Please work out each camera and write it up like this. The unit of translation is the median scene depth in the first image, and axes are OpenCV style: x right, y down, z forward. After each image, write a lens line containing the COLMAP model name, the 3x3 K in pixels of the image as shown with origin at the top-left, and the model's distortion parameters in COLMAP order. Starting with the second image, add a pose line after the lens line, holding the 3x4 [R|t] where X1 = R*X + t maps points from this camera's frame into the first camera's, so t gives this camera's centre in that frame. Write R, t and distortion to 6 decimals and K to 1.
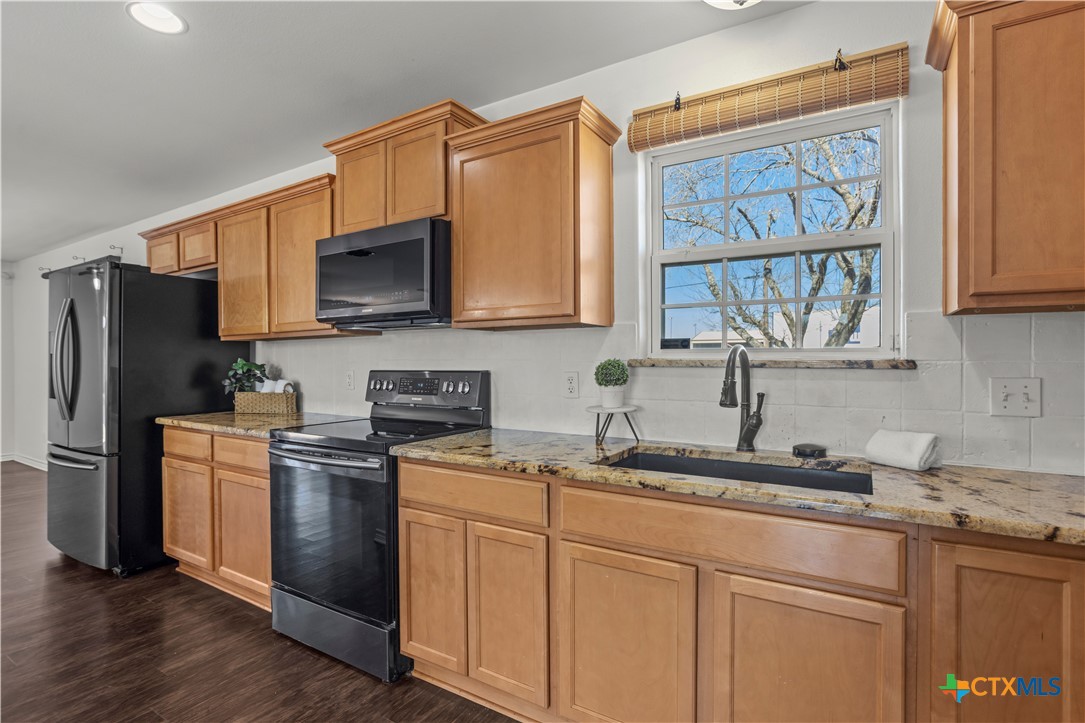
lens RADIAL K [[518.8, 0, 542.9], [0, 518.8, 355.4], [0, 0, 1]] dist [-0.005236, 0.000254]
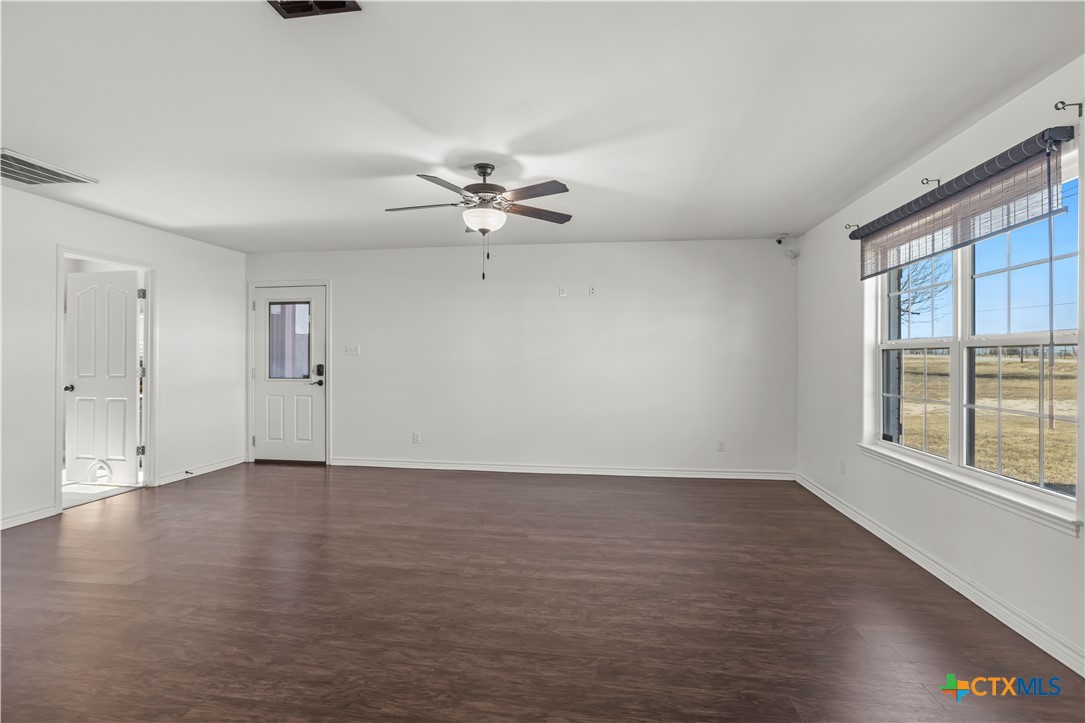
lens RADIAL K [[518.8, 0, 542.9], [0, 518.8, 355.4], [0, 0, 1]] dist [-0.005236, 0.000254]
pose [[0.402173, 0.003547, -0.915557, -0.916406], [-0.000980, 0.999994, 0.003444, 0.009579], [0.915563, -0.000488, 0.402174, 0.625622]]
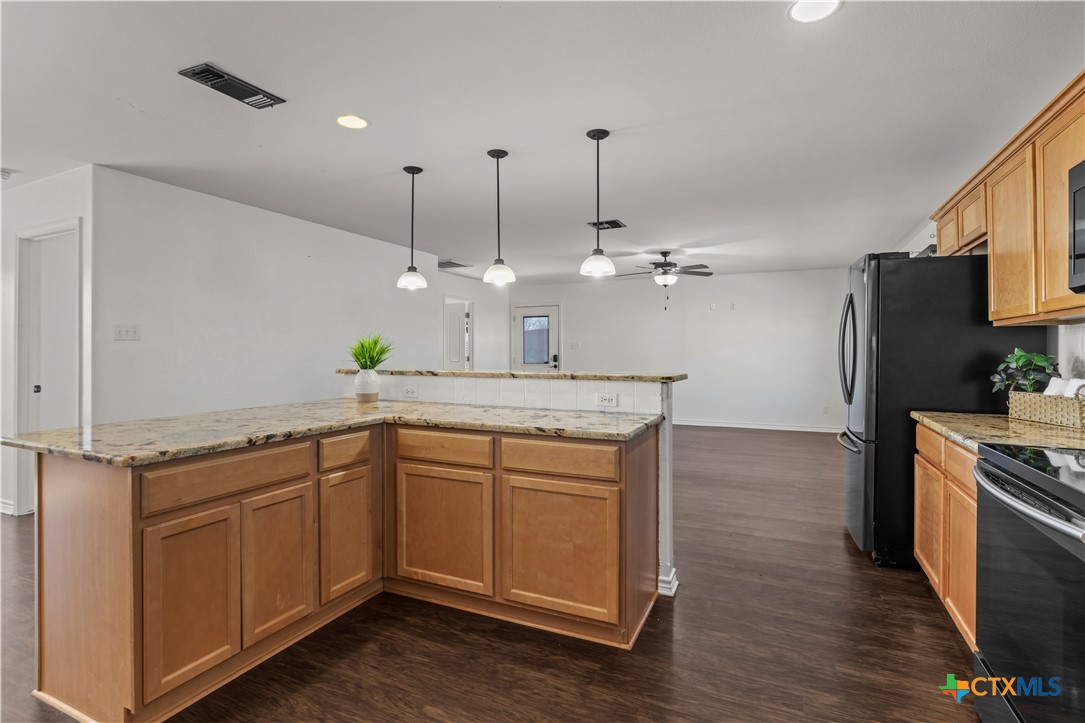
lens RADIAL K [[528.2, 0, 550.1], [0, 528.2, 343.4], [0, 0, 1]] dist [-0.004974, -0.000265]
pose [[0.125447, -0.005997, -0.992082, 0.116374], [0.004118, 0.999976, -0.005524, -0.000154], [0.992092, -0.003393, 0.125469, 0.211564]]
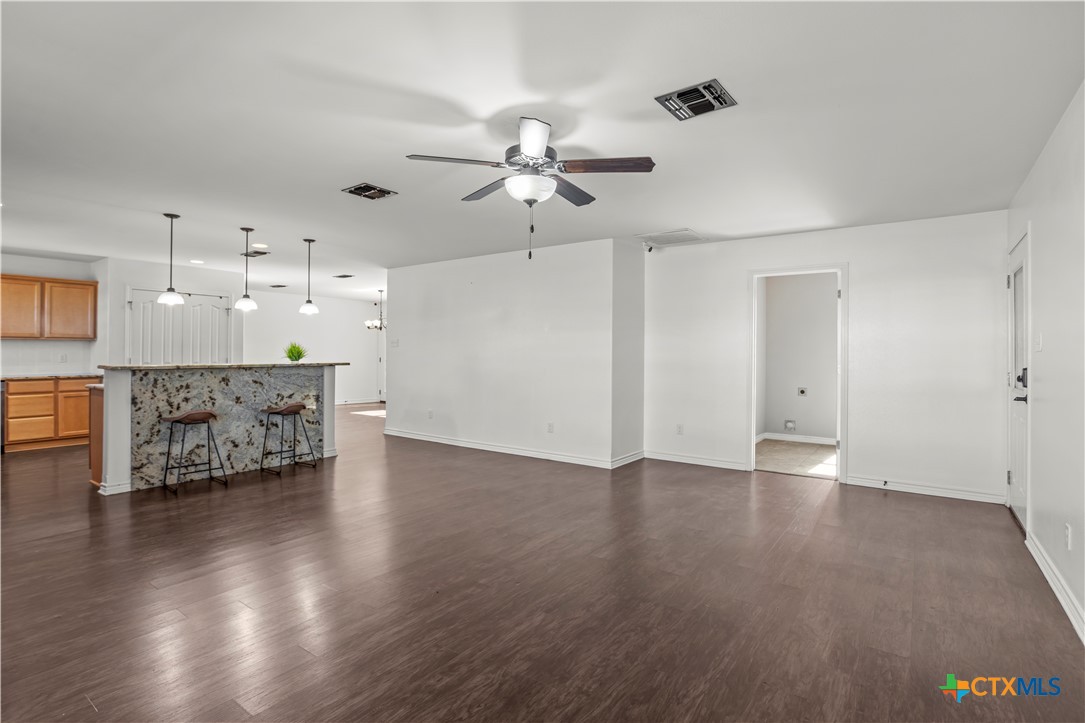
lens RADIAL K [[518.8, 0, 542.9], [0, 518.8, 355.4], [0, 0, 1]] dist [-0.005236, 0.000254]
pose [[-0.997632, 0.001041, 0.068768, -2.043059], [0.000839, 0.999995, -0.002958, 0.025551], [-0.068771, -0.002894, -0.997628, 1.856291]]
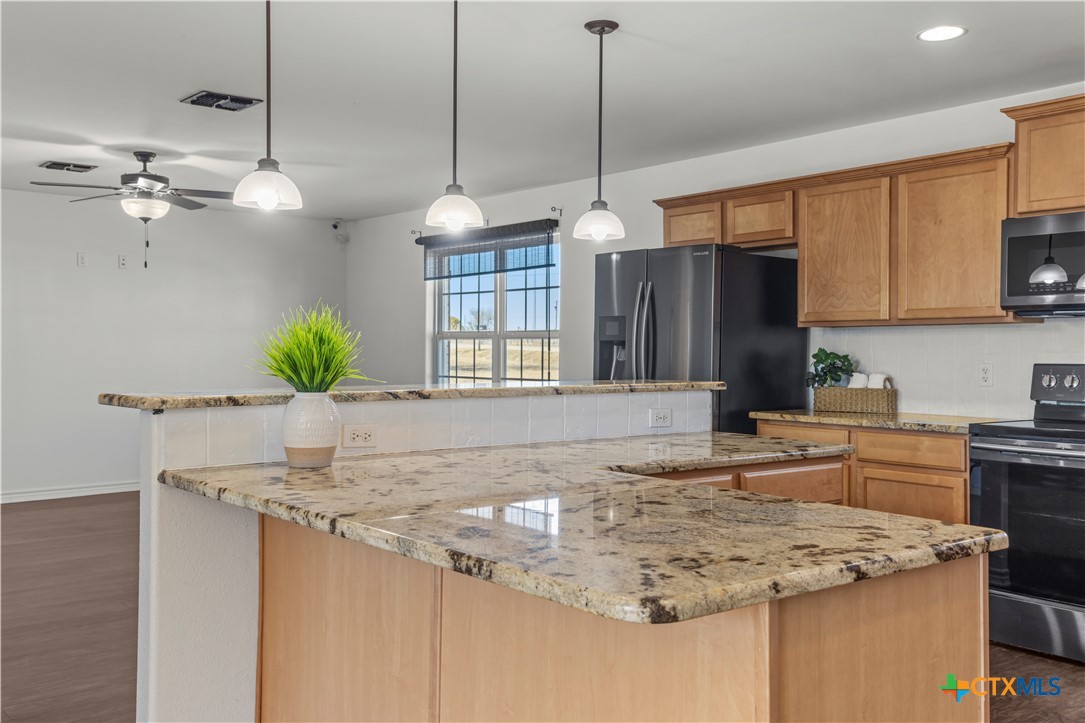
lens RADIAL K [[1014.8, 0, 545.9], [0, 1014.8, 345.7], [0, 0, 1]] dist [0.109682, -0.003394]
pose [[0.945248, 0.008806, -0.326235, -0.482441], [-0.007521, 0.999958, 0.005200, -0.003402], [0.326267, -0.002461, 0.945274, -0.794598]]
